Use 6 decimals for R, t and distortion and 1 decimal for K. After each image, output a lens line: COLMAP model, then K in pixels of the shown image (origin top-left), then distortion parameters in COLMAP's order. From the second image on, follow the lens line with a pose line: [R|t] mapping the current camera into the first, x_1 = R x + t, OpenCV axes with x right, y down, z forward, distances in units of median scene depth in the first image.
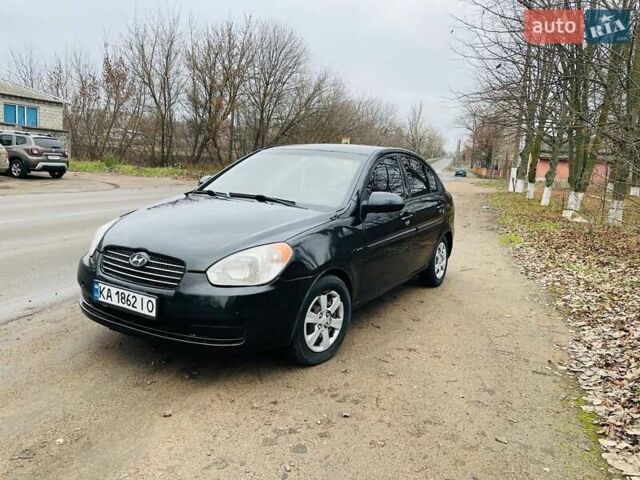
lens RADIAL K [[487.5, 0, 326.5], [0, 487.5, 237.7], [0, 0, 1]] dist [0.065337, -0.089789]
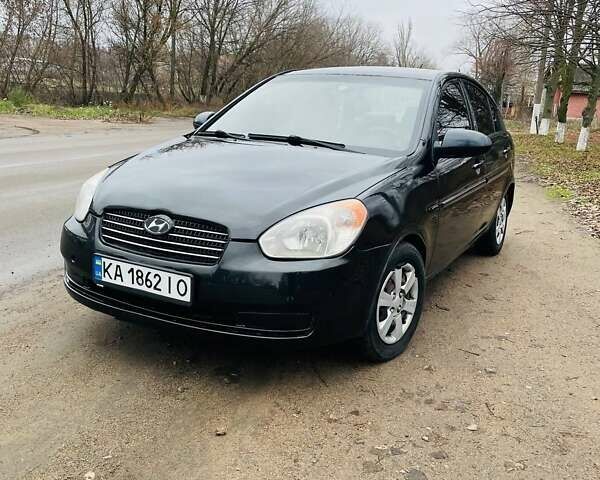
lens RADIAL K [[609.1, 0, 309.9], [0, 609.1, 240.2], [0, 0, 1]] dist [0.037189, 0.000000]
pose [[0.999332, -0.016006, 0.032855, -0.169989], [0.013578, 0.997251, 0.072839, 0.003832], [-0.033930, -0.072344, 0.996802, 0.077476]]
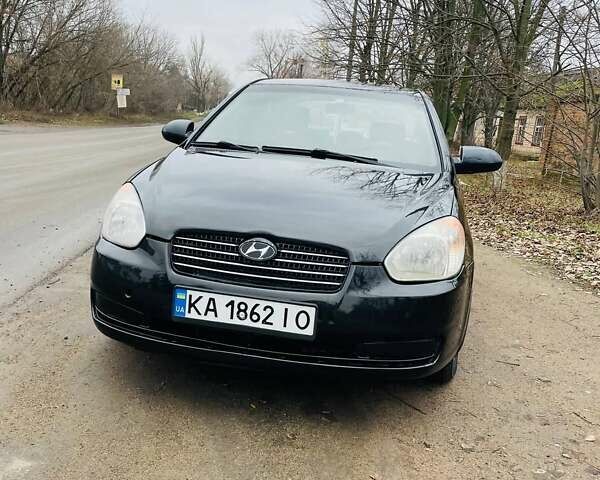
lens RADIAL K [[609.1, 0, 297.3], [0, 609.1, 235.5], [0, 0, 1]] dist [0.037189, 0.000000]
pose [[0.937495, -0.039534, 0.345745, -0.552934], [0.022884, 0.998379, 0.052110, -0.012284], [-0.347244, -0.040940, 0.936881, 0.219588]]
